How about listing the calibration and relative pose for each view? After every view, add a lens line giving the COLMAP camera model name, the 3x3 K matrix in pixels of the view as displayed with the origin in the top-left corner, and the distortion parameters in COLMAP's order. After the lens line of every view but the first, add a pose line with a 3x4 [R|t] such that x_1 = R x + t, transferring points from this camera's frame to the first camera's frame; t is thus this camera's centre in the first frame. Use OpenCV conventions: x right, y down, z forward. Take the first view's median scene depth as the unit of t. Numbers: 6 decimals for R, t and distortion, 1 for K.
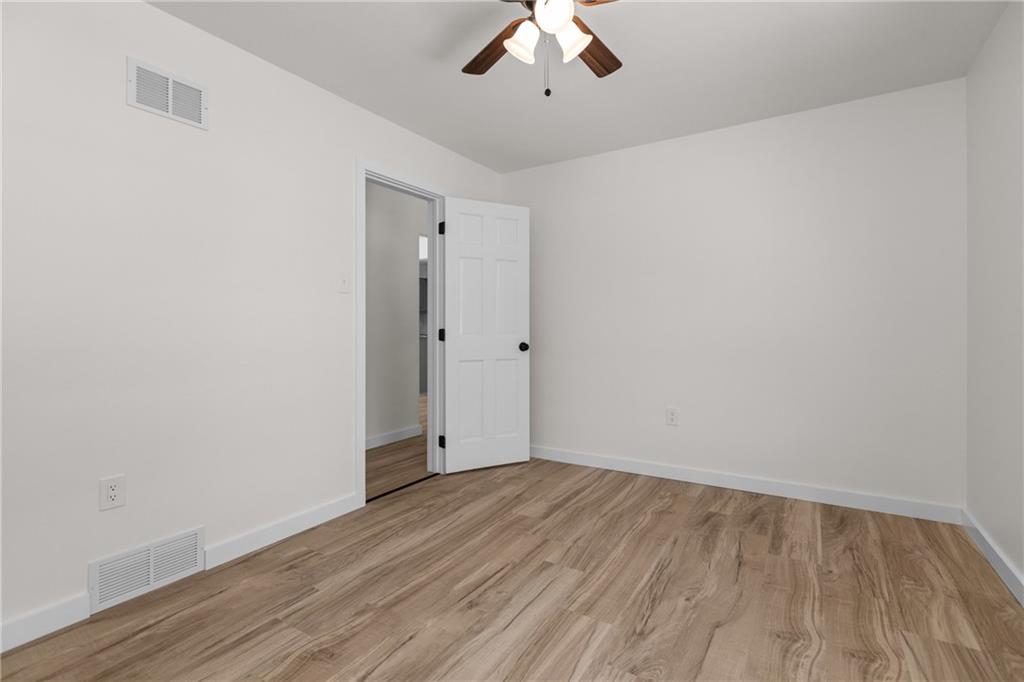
lens RADIAL K [[473.7, 0, 511.5], [0, 473.7, 335.6], [0, 0, 1]] dist [0.001628, -0.000352]
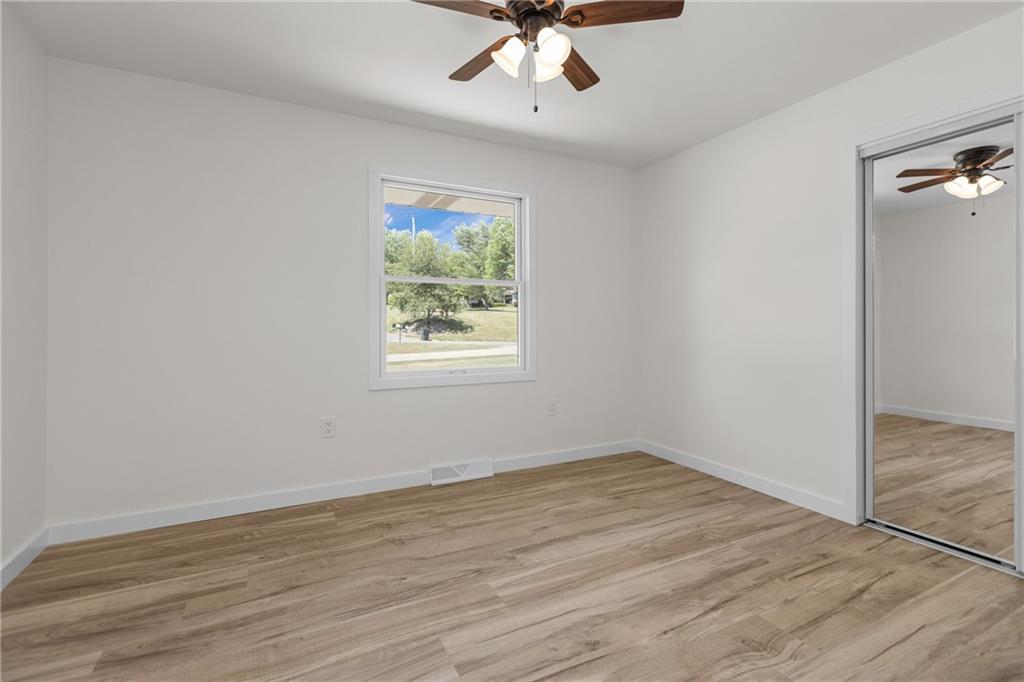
lens RADIAL K [[473.7, 0, 512.3], [0, 473.7, 335.7], [0, 0, 1]] dist [0.001628, -0.000352]
pose [[-0.861825, -0.005084, 0.507181, -0.376677], [0.014461, 0.999297, 0.034590, -0.032619], [-0.507000, 0.037145, -0.861145, 1.722483]]
